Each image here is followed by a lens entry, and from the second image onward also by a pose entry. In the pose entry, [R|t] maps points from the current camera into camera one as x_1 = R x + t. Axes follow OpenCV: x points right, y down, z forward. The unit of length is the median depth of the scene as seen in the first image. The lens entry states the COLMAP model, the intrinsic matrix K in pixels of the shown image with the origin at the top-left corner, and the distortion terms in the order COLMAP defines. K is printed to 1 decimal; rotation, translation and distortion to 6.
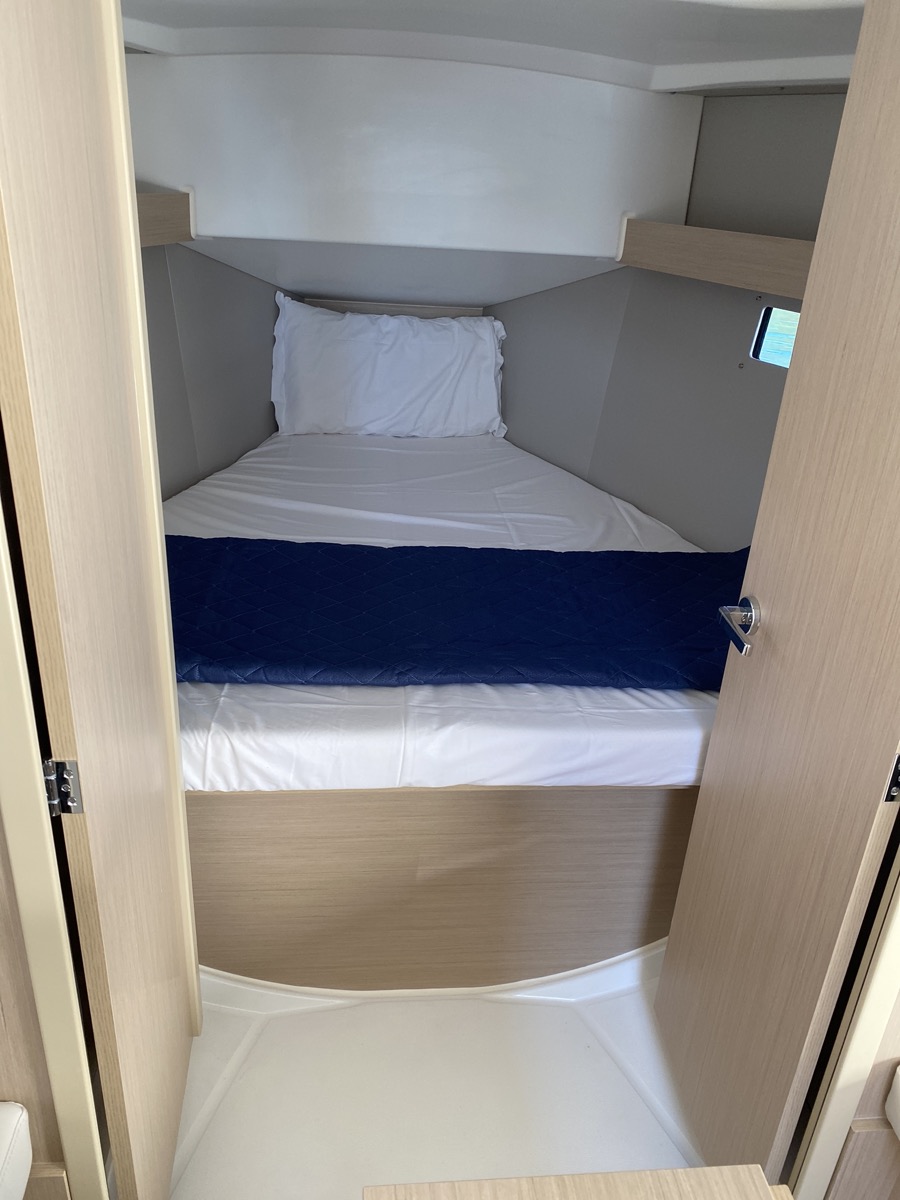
lens RADIAL K [[922.8, 0, 442.8], [0, 922.8, 602.0], [0, 0, 1]] dist [0.014343, -0.005000]
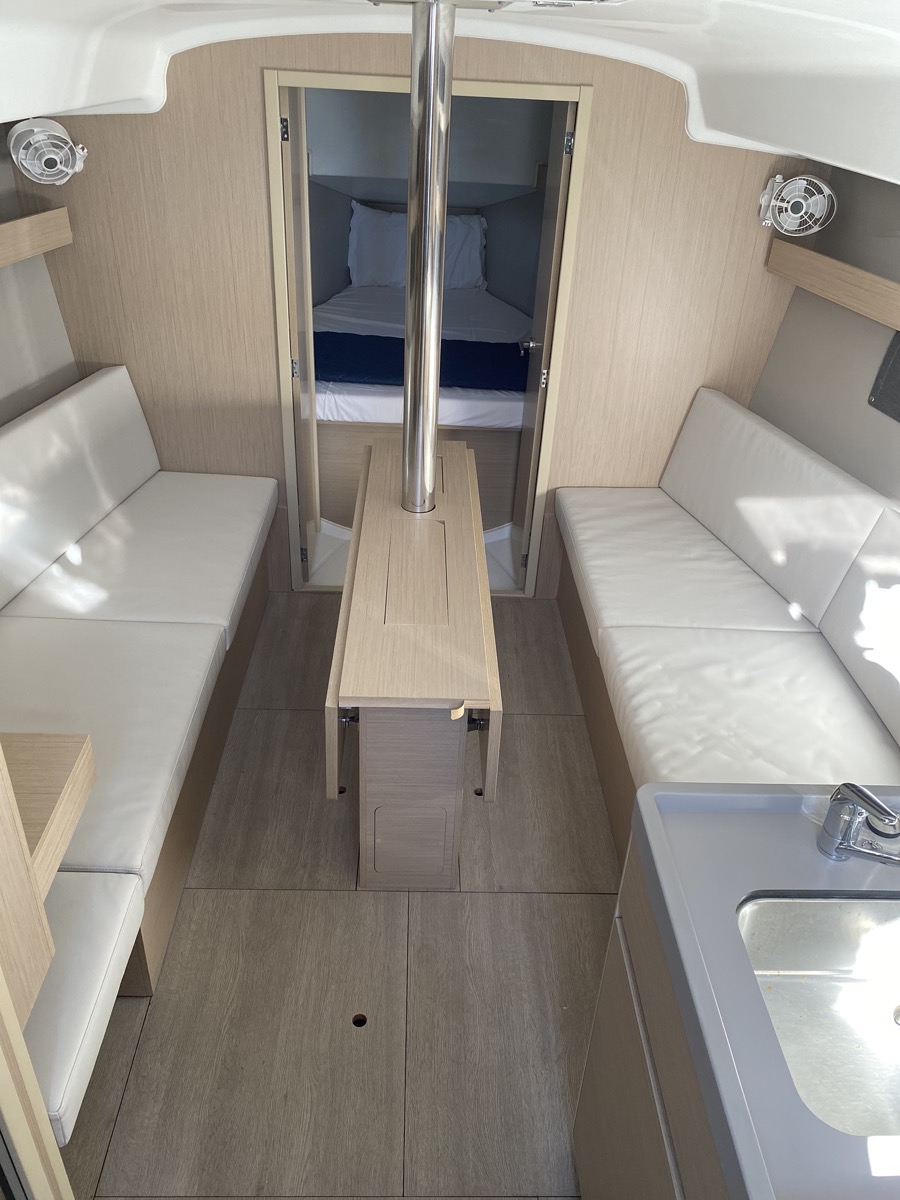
lens RADIAL K [[922.8, 0, 459.2], [0, 922.8, 595.2], [0, 0, 1]] dist [0.014343, -0.005000]
pose [[0.998330, 0.028859, -0.050044, 0.146291], [-0.023060, 0.993350, 0.112803, 0.226161], [0.052966, -0.111461, 0.992356, -0.895987]]
